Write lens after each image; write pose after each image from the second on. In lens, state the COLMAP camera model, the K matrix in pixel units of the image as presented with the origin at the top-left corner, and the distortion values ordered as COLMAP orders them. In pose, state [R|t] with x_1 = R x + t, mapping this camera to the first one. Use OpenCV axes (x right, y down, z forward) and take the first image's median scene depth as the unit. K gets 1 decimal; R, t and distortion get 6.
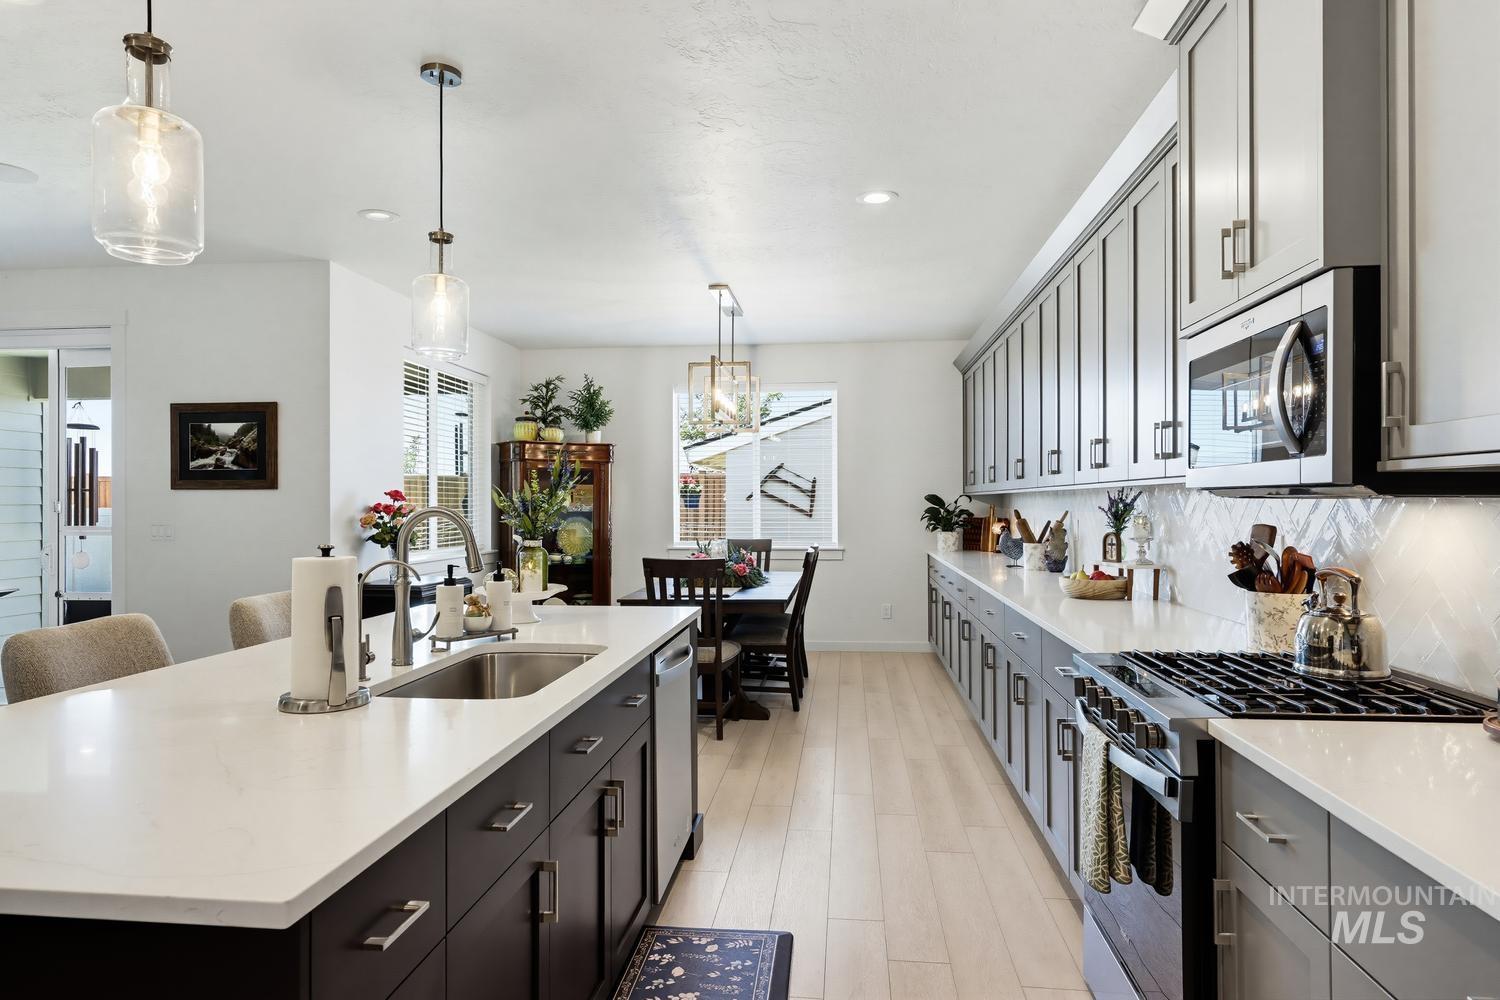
lens RADIAL K [[884.3, 0, 750.0], [0, 884.3, 500.0], [0, 0, 1]] dist [0.001848, -0.000575]
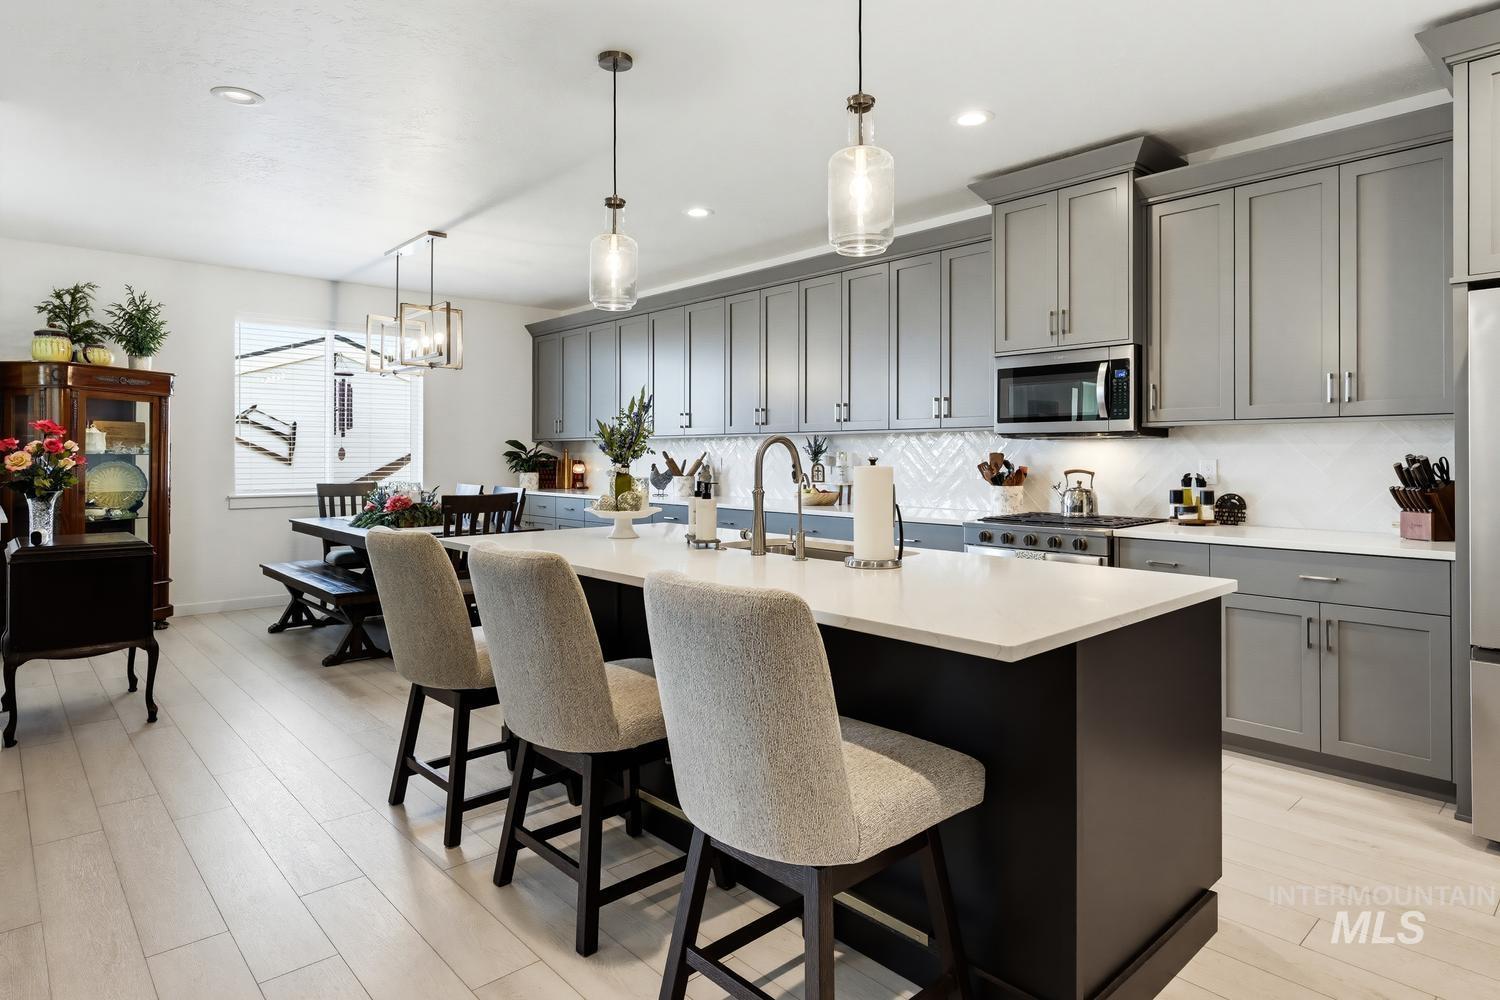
lens RADIAL K [[837.7, 0, 769.2], [0, 837.7, 449.6], [0, 0, 1]] dist [-0.001269, -0.000595]
pose [[0.650072, 0.007395, 0.759836, -0.576866], [-0.004014, 0.999972, -0.006298, 0.016327], [-0.759862, 0.001044, 0.650084, 0.078434]]
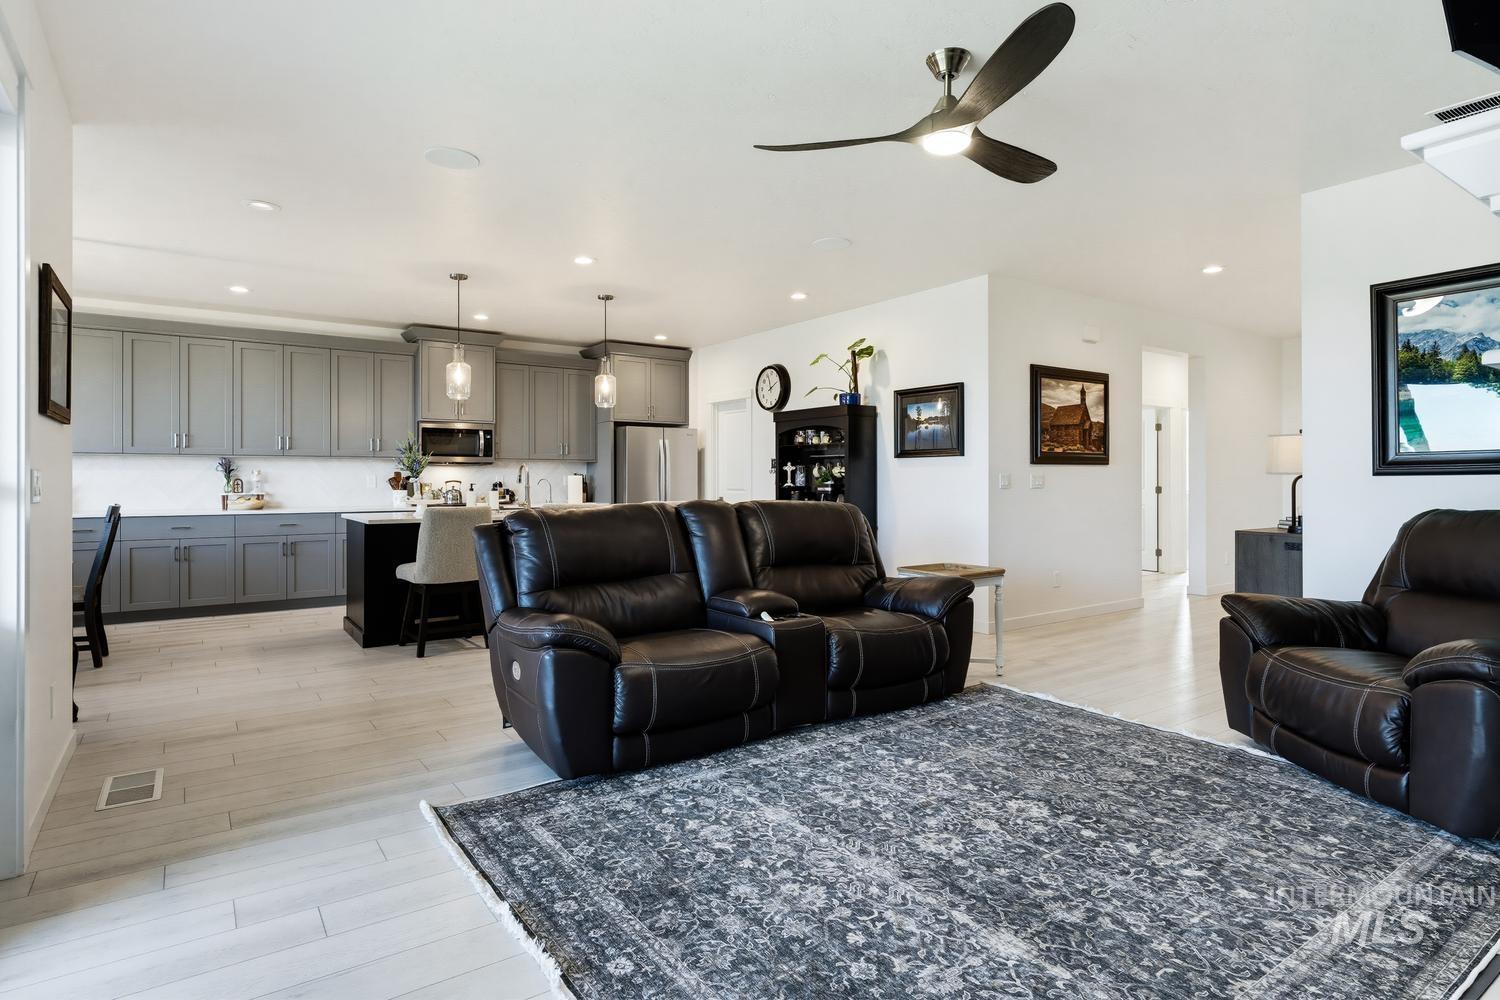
lens RADIAL K [[801.9, 0, 752.9], [0, 801.9, 483.0], [0, 0, 1]] dist [0.001013, -0.000767]
pose [[-0.663877, -0.000658, 0.747842, -1.353806], [0.000340, 0.999999, 0.001182, 0.033224], [-0.747842, 0.001039, -0.663876, 1.005840]]
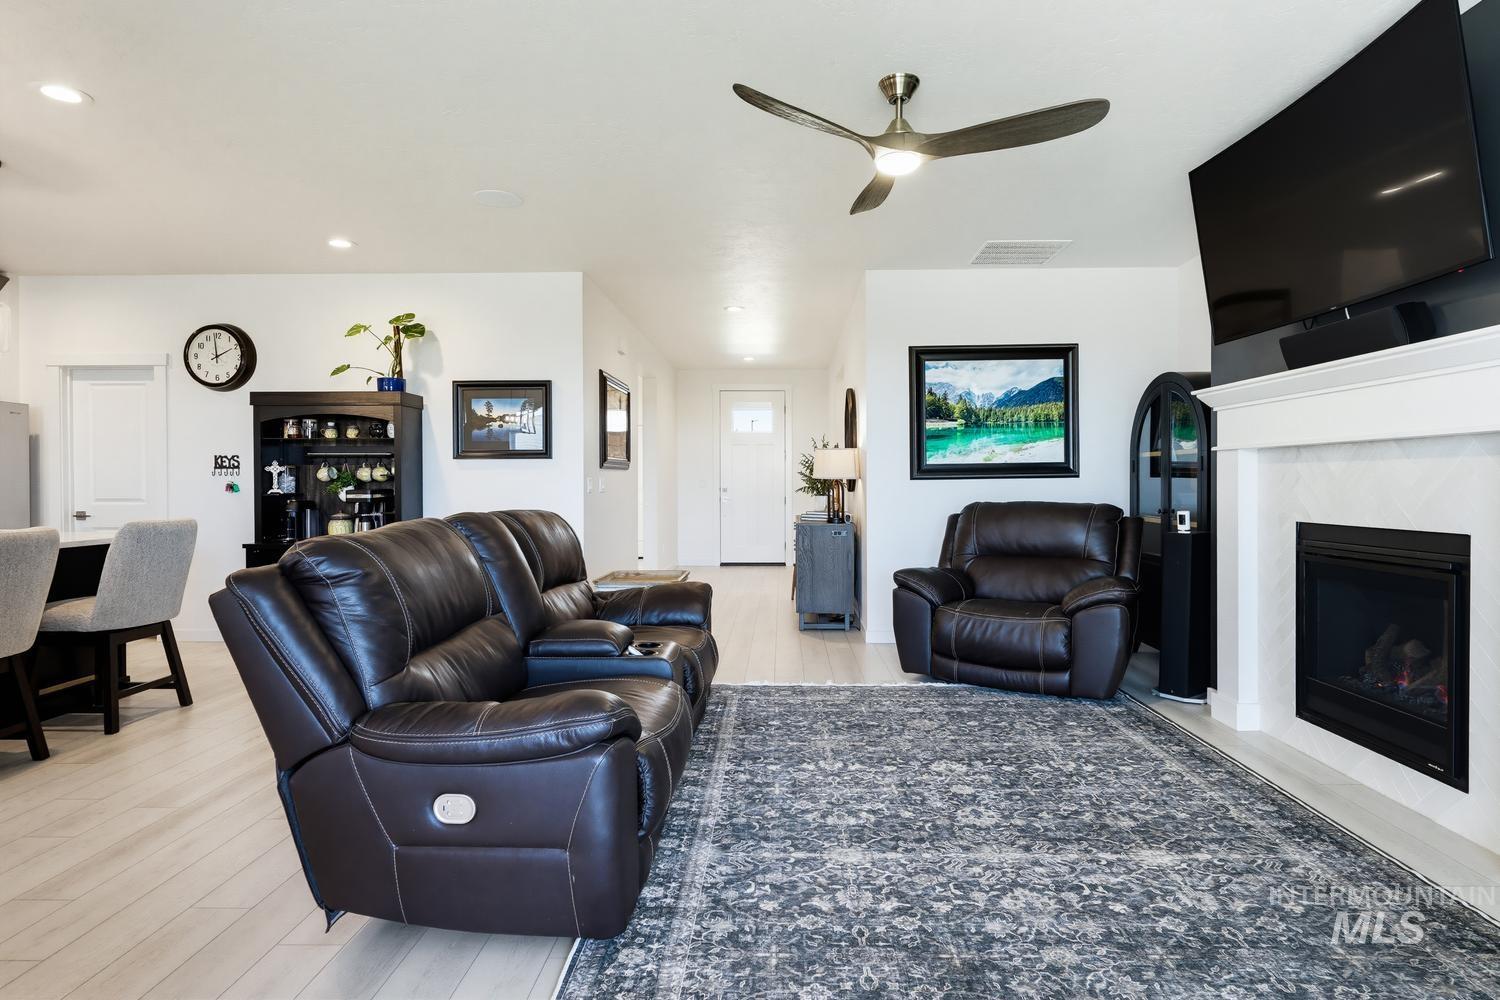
lens RADIAL K [[778.8, 0, 772.1], [0, 778.8, 491.0], [0, 0, 1]] dist [0.002452, -0.000343]
pose [[-0.995472, 0.006117, -0.094863, -0.870249], [0.005225, 0.999940, 0.009642, 0.031094], [0.094916, 0.009103, -0.995444, 1.099512]]
